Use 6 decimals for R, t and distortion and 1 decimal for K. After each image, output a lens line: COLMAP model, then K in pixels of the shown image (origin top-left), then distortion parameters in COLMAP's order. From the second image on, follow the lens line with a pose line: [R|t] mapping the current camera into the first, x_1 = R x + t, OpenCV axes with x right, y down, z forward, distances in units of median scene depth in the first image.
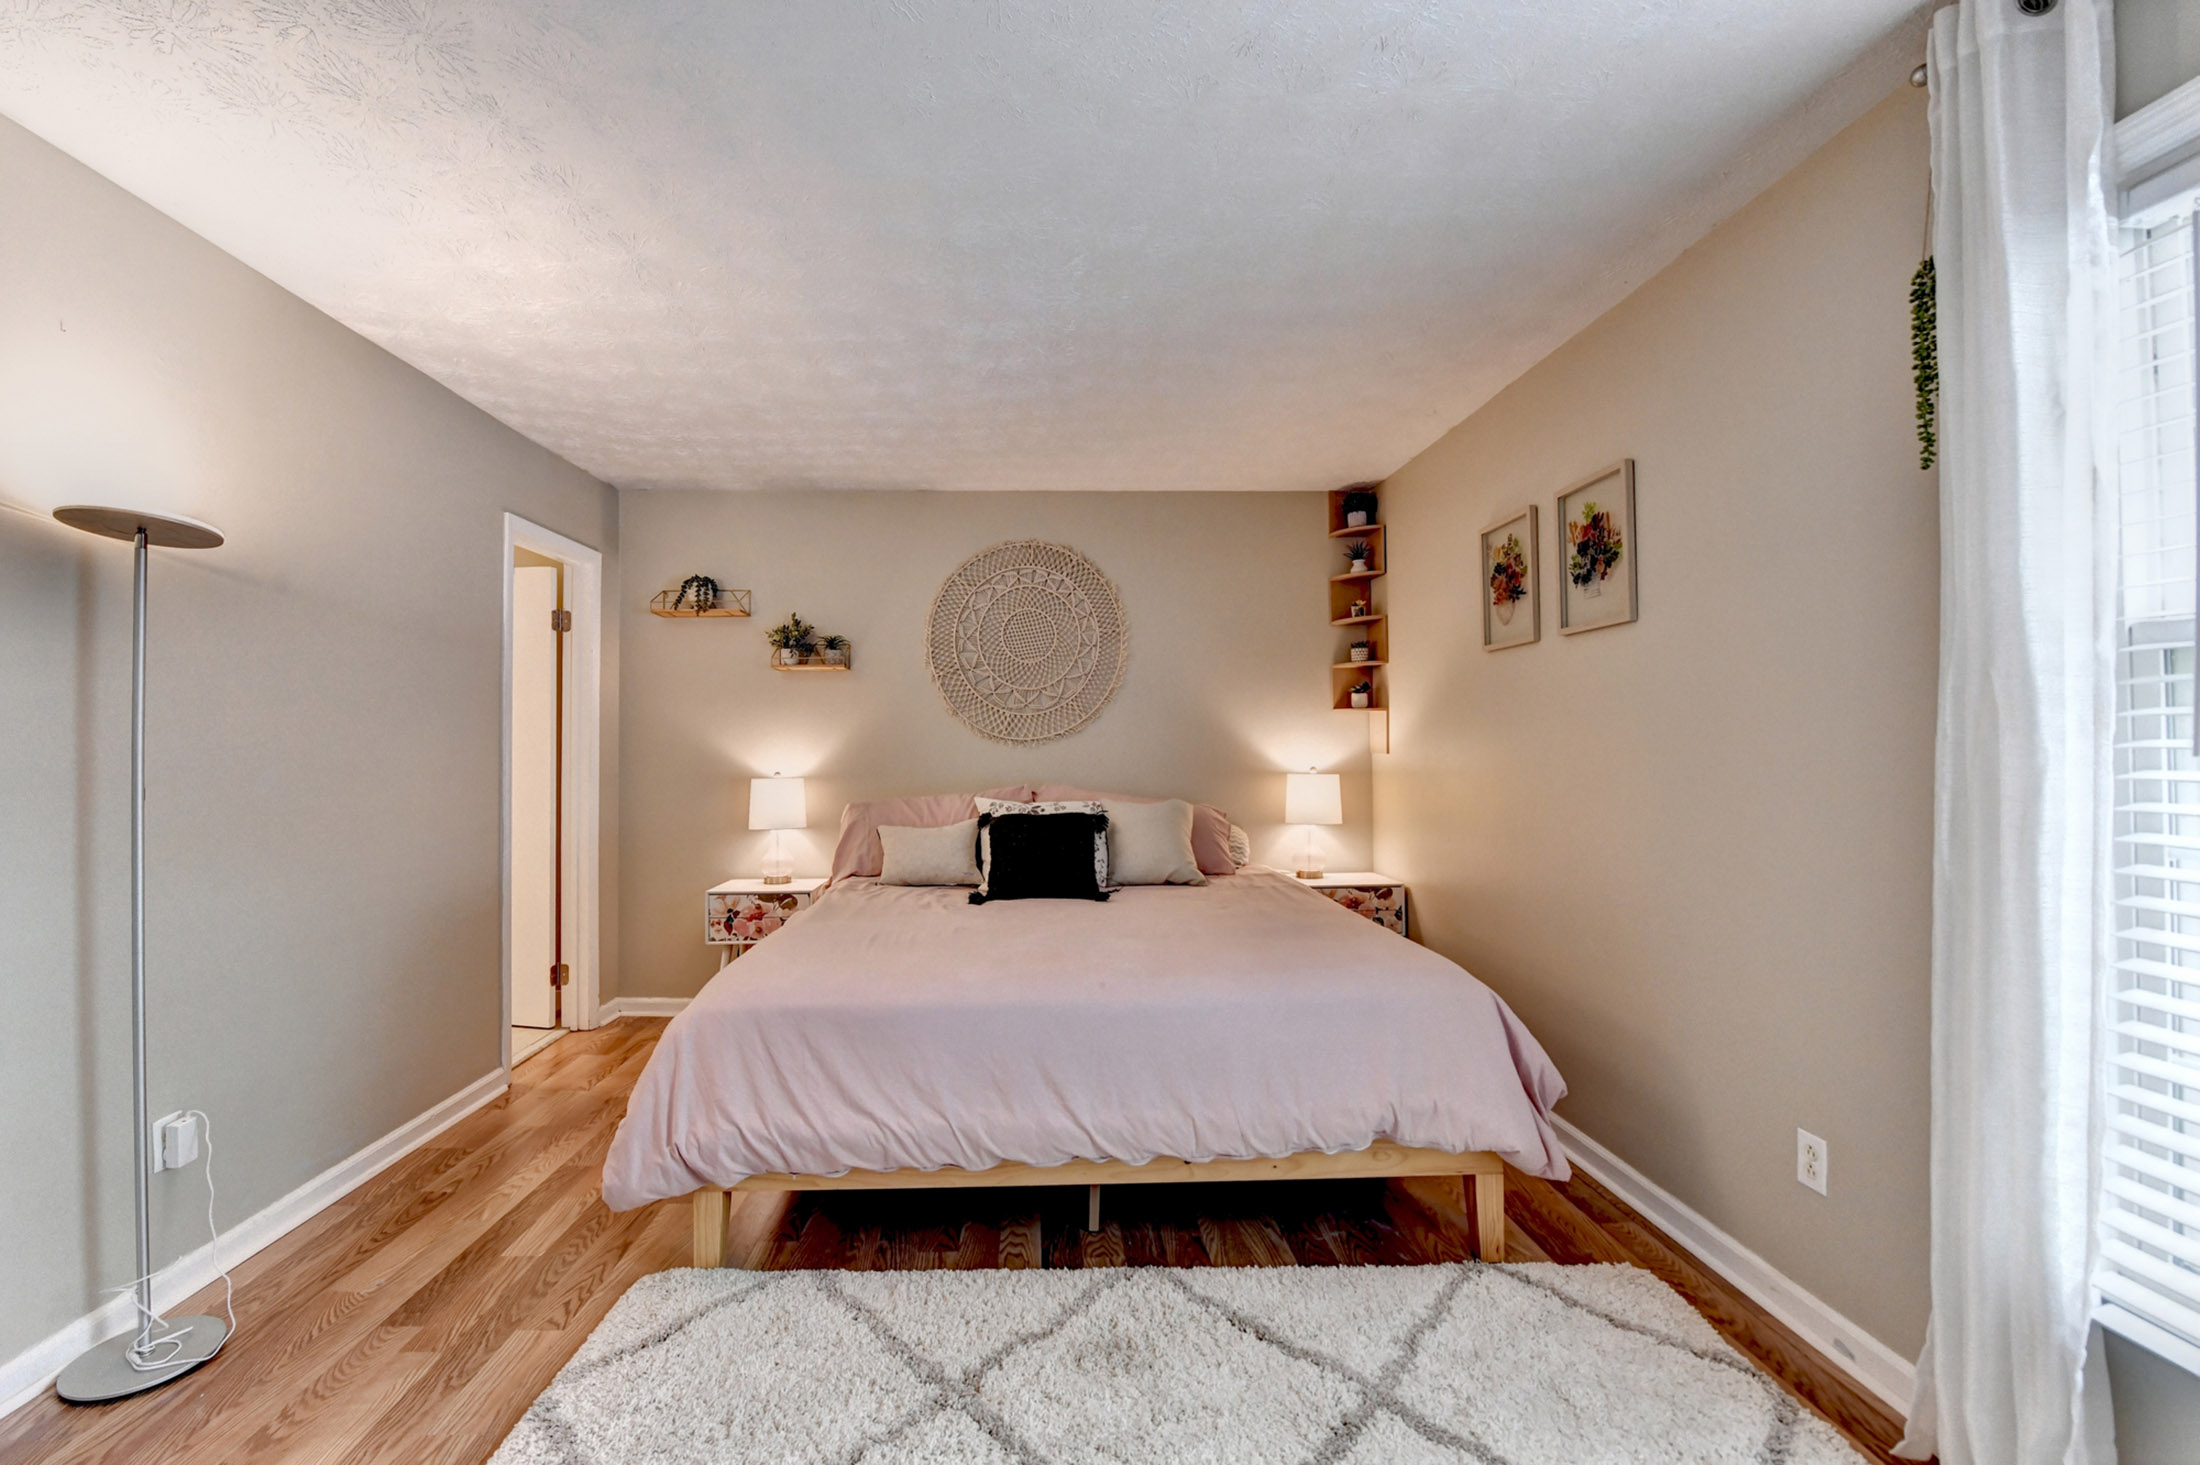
lens RADIAL K [[915.1, 0, 1074.4], [0, 915.1, 737.7], [0, 0, 1]] dist [-0.014149, -0.002754]
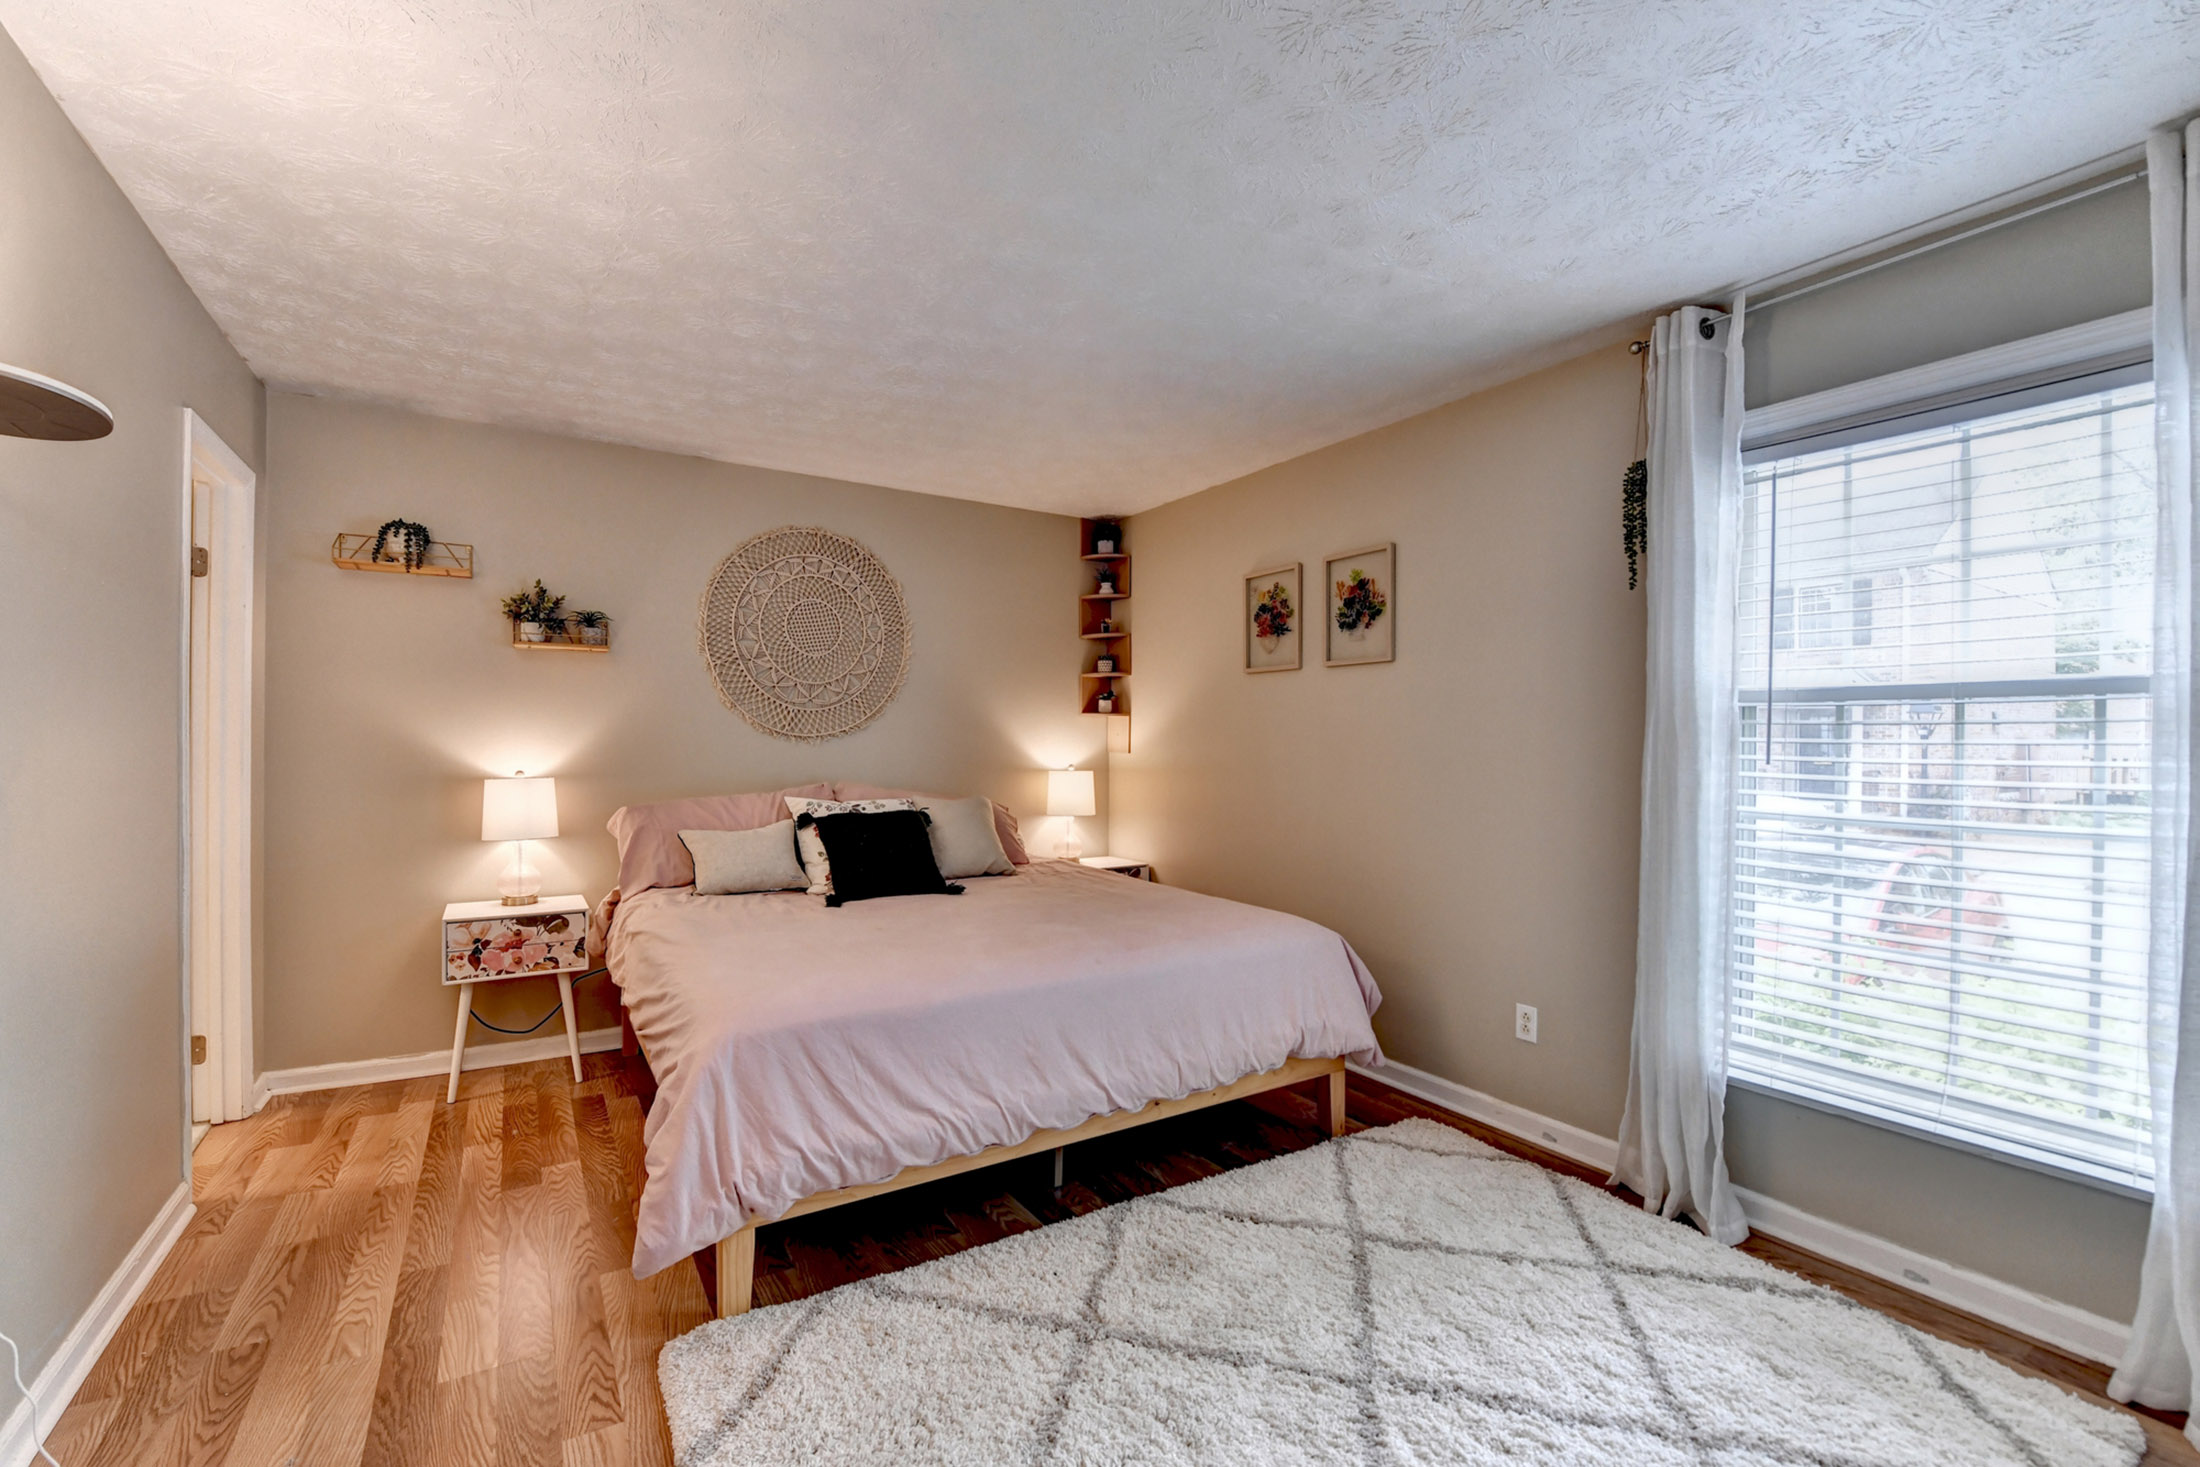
lens RADIAL K [[915.1, 0, 1105.9], [0, 915.1, 751.7], [0, 0, 1]] dist [-0.014149, -0.002754]
pose [[0.859028, 0.008038, 0.511865, -0.425431], [-0.019216, 0.999678, 0.016550, -0.005000], [-0.511568, -0.024053, 0.858906, 0.026925]]
